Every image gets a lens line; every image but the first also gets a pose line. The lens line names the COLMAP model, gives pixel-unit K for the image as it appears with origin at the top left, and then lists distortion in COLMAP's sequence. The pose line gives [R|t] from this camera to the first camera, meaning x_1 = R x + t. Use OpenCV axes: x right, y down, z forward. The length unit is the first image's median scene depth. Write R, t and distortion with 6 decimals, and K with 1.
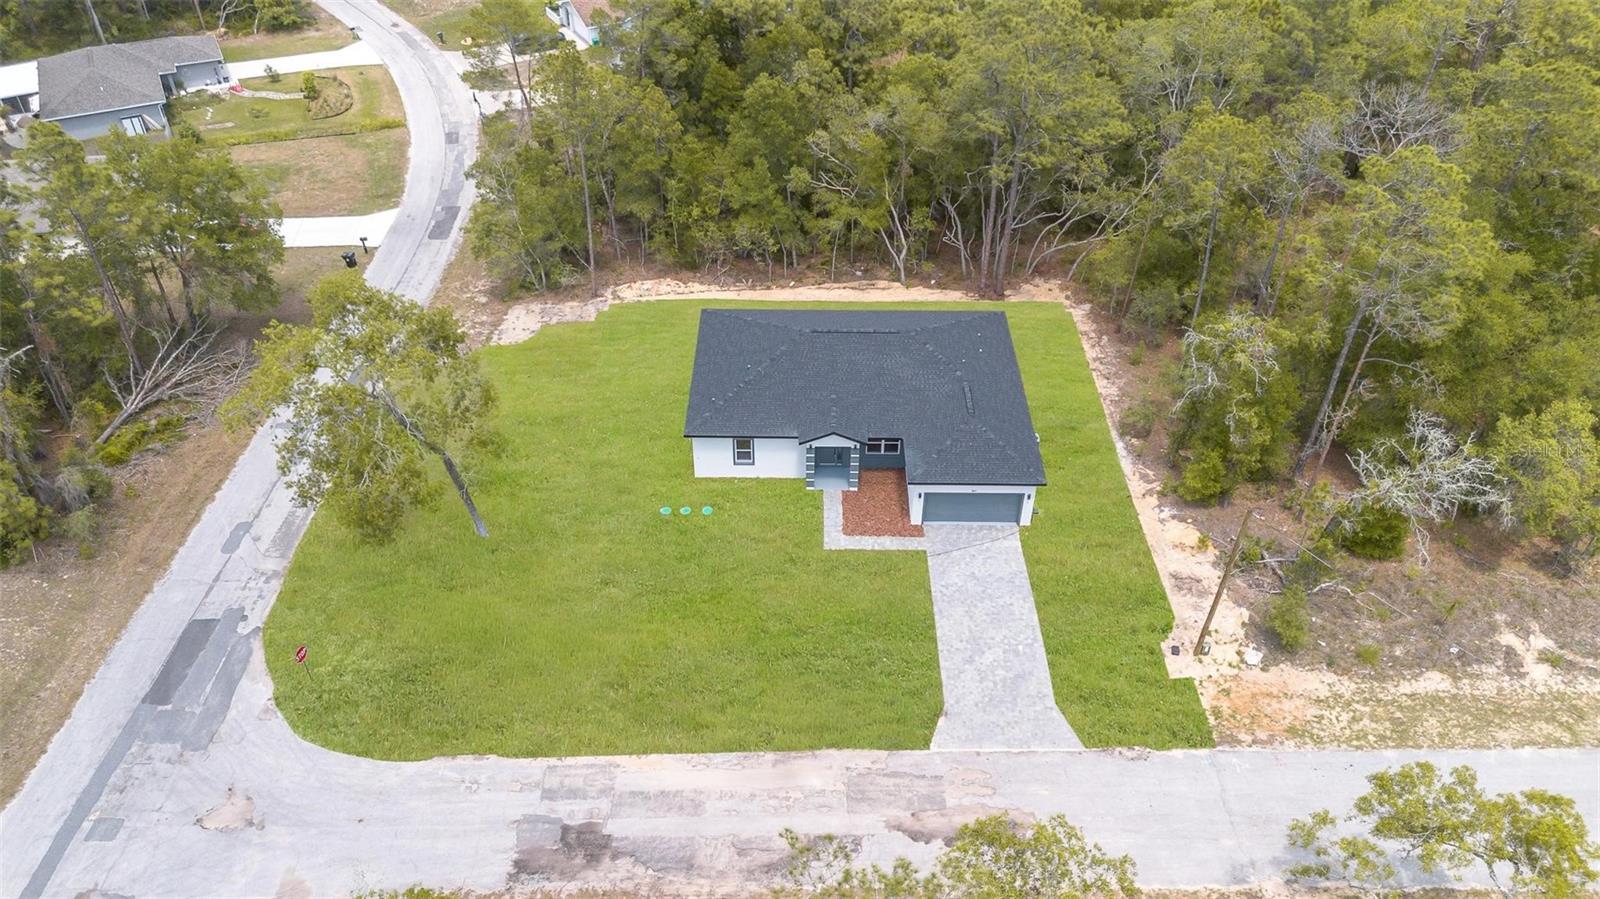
lens RADIAL K [[1135.1, 0, 800.3], [0, 1135.1, 449.7], [0, 0, 1]] dist [0.068350, -0.071964]
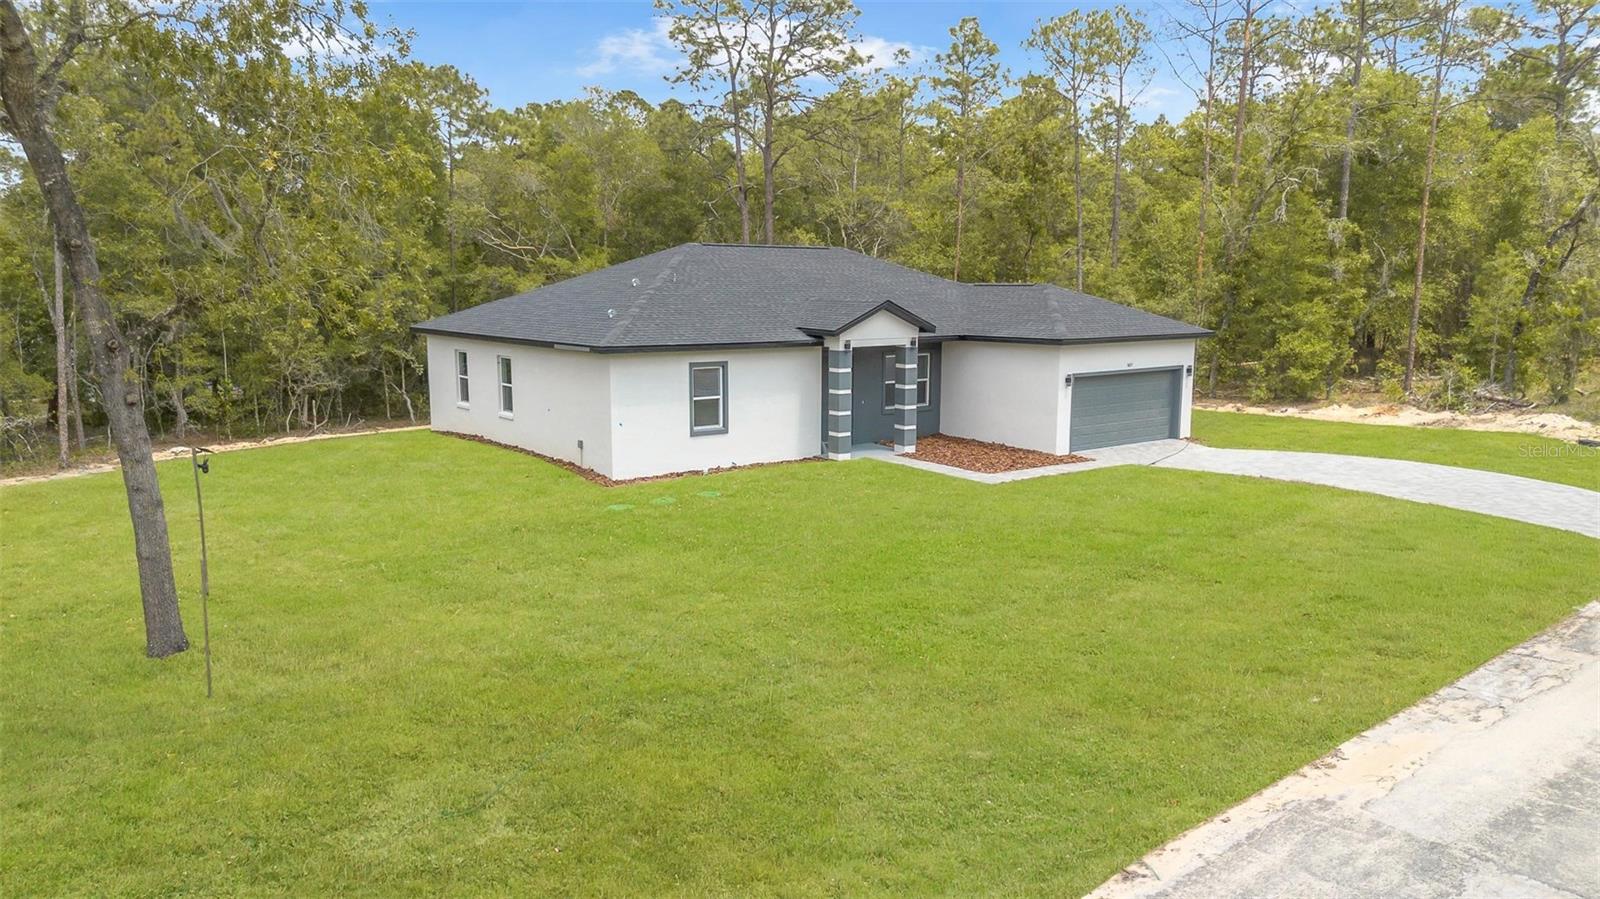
lens RADIAL K [[1135.1, 0, 802.5], [0, 1135.1, 445.7], [0, 0, 1]] dist [0.068350, -0.071964]
pose [[0.786877, -0.091296, 0.610320, -0.315253], [0.385927, 0.844537, -0.371237, 0.212232], [-0.481545, 0.527657, 0.699780, 0.685757]]
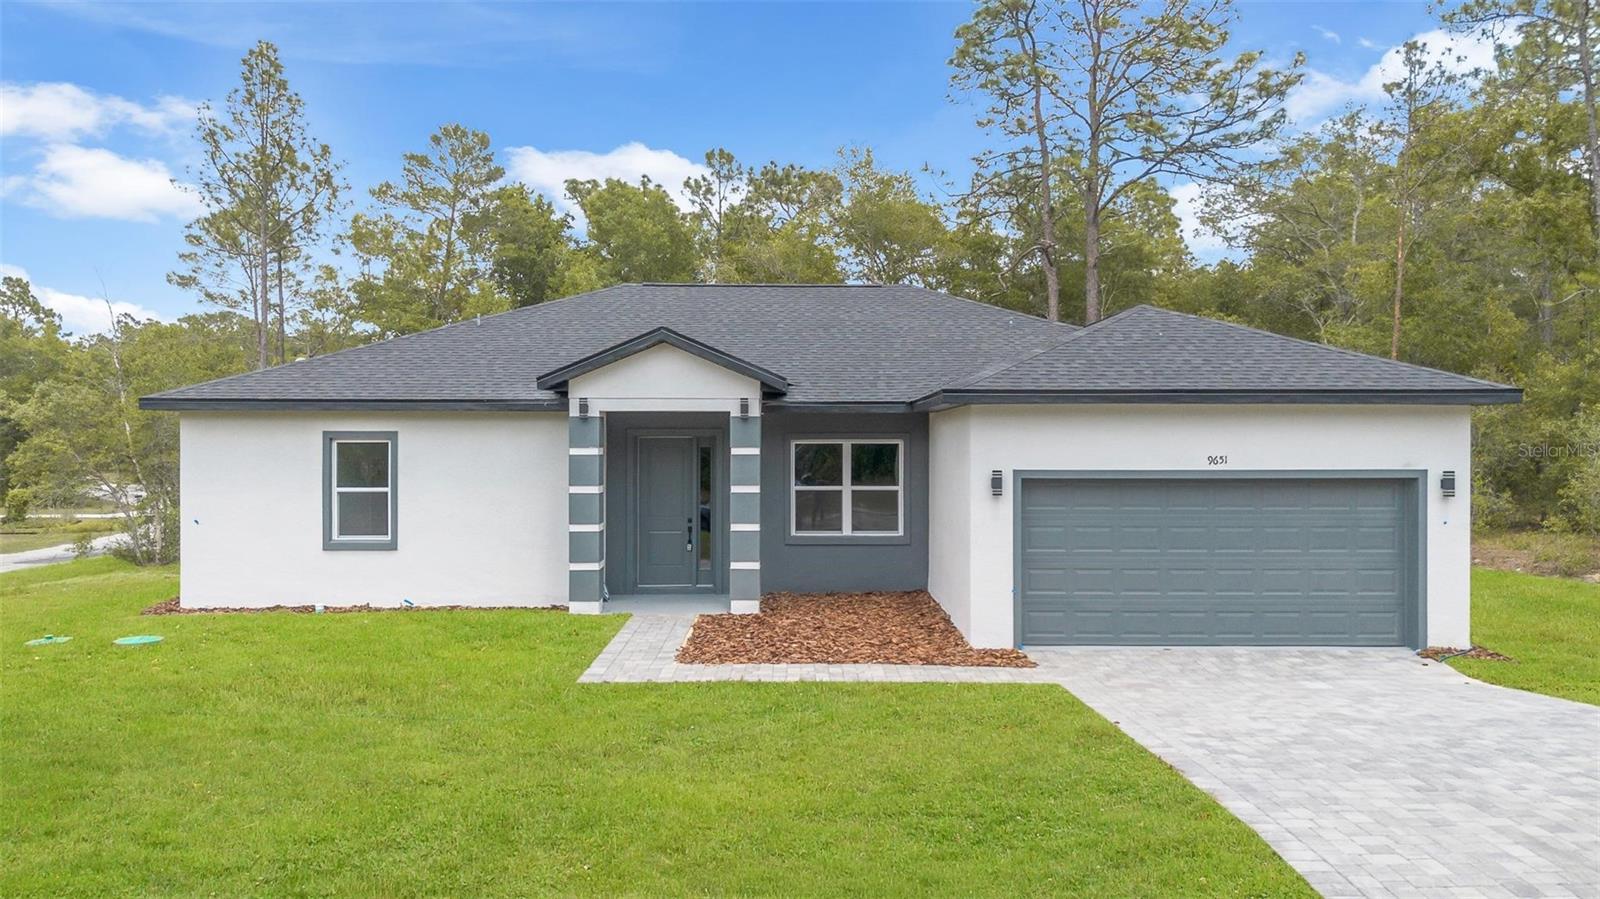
lens RADIAL K [[1135.1, 0, 806.2], [0, 1135.1, 439.4], [0, 0, 1]] dist [0.068350, -0.071964]
pose [[0.999780, -0.003889, 0.020621, 0.058148], [0.015975, 0.778260, -0.627739, 0.181448], [-0.013608, 0.627930, 0.778151, 0.786885]]
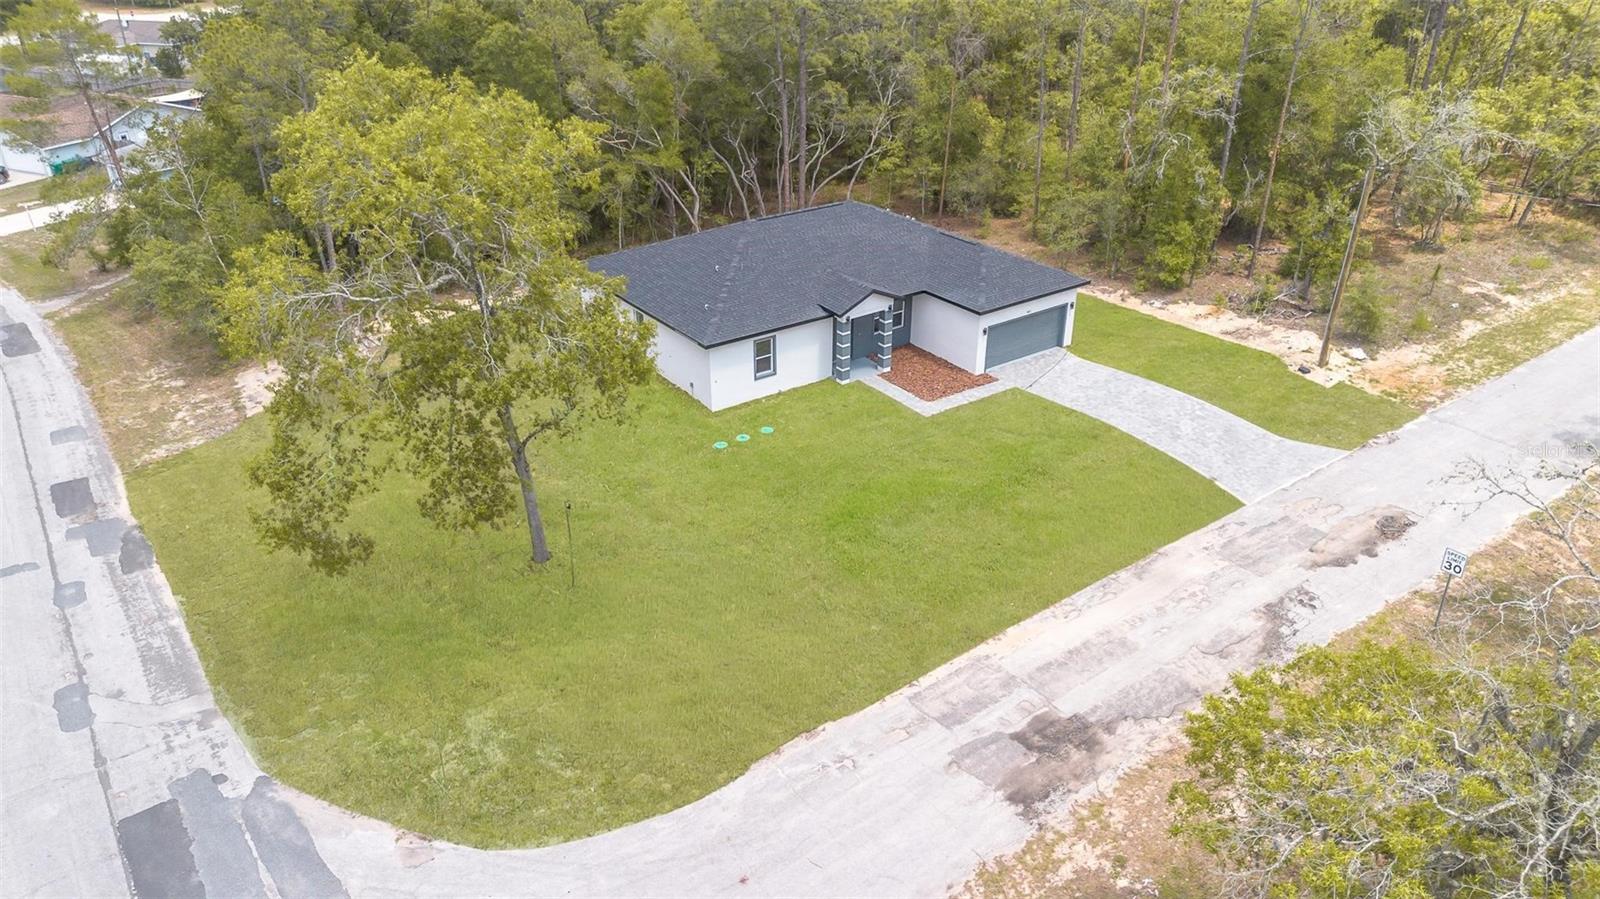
lens RADIAL K [[1135.1, 0, 801.8], [0, 1135.1, 452.7], [0, 0, 1]] dist [0.068350, -0.071964]
pose [[0.806759, -0.277346, 0.521746, -0.474774], [0.372475, 0.924170, -0.084683, 0.144114], [-0.458695, 0.262657, 0.848888, 0.344100]]
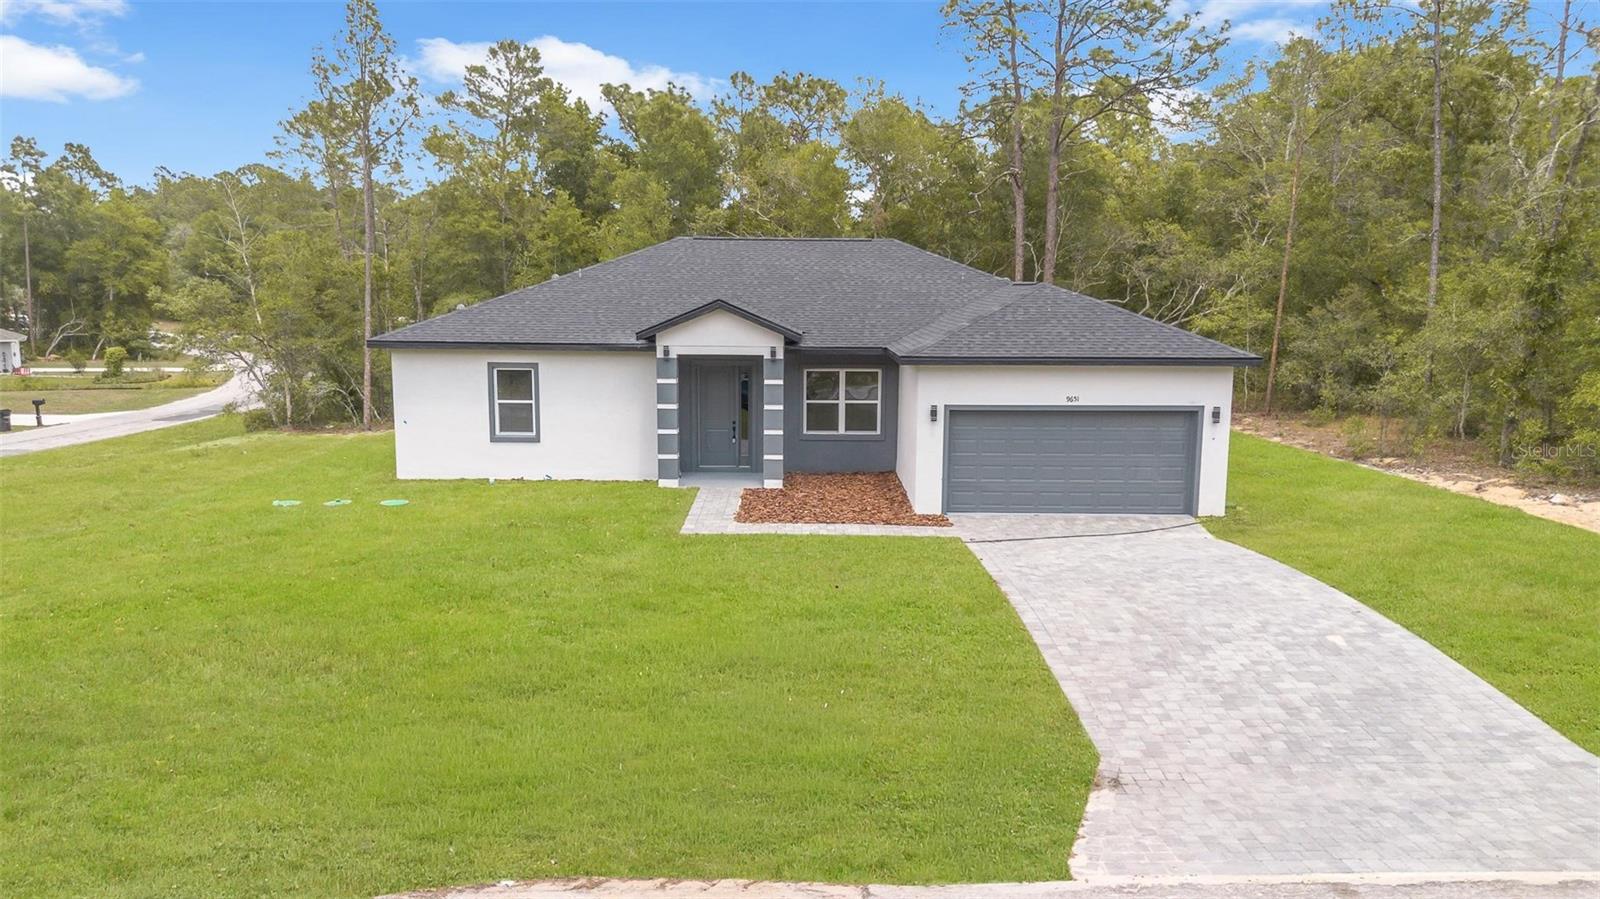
lens RADIAL K [[1135.1, 0, 804.5], [0, 1135.1, 440.4], [0, 0, 1]] dist [0.068350, -0.071964]
pose [[0.999903, 0.001651, 0.013832, 0.054486], [0.005648, 0.859632, -0.510882, 0.241746], [-0.012734, 0.510910, 0.859540, 0.655270]]
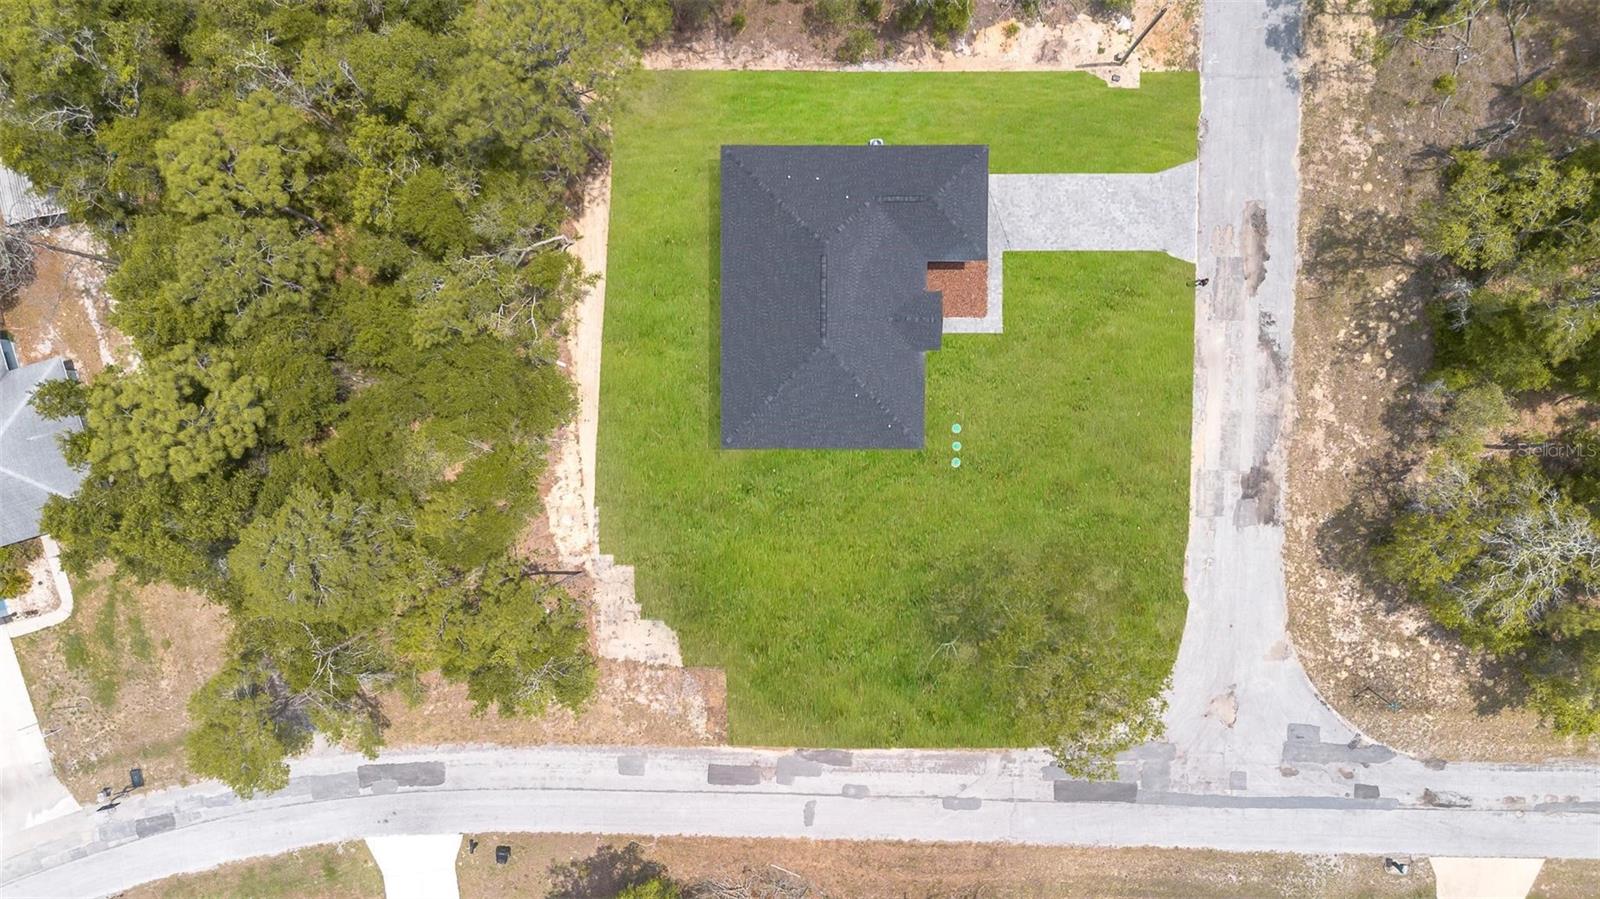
lens RADIAL K [[1135.1, 0, 807.8], [0, 1135.1, 445.8], [0, 0, 1]] dist [0.068350, -0.071964]
pose [[-0.003487, -0.999492, -0.031684, -0.062518], [0.634075, -0.026711, 0.772810, -1.006543], [-0.773264, -0.017395, 0.633846, 0.354396]]
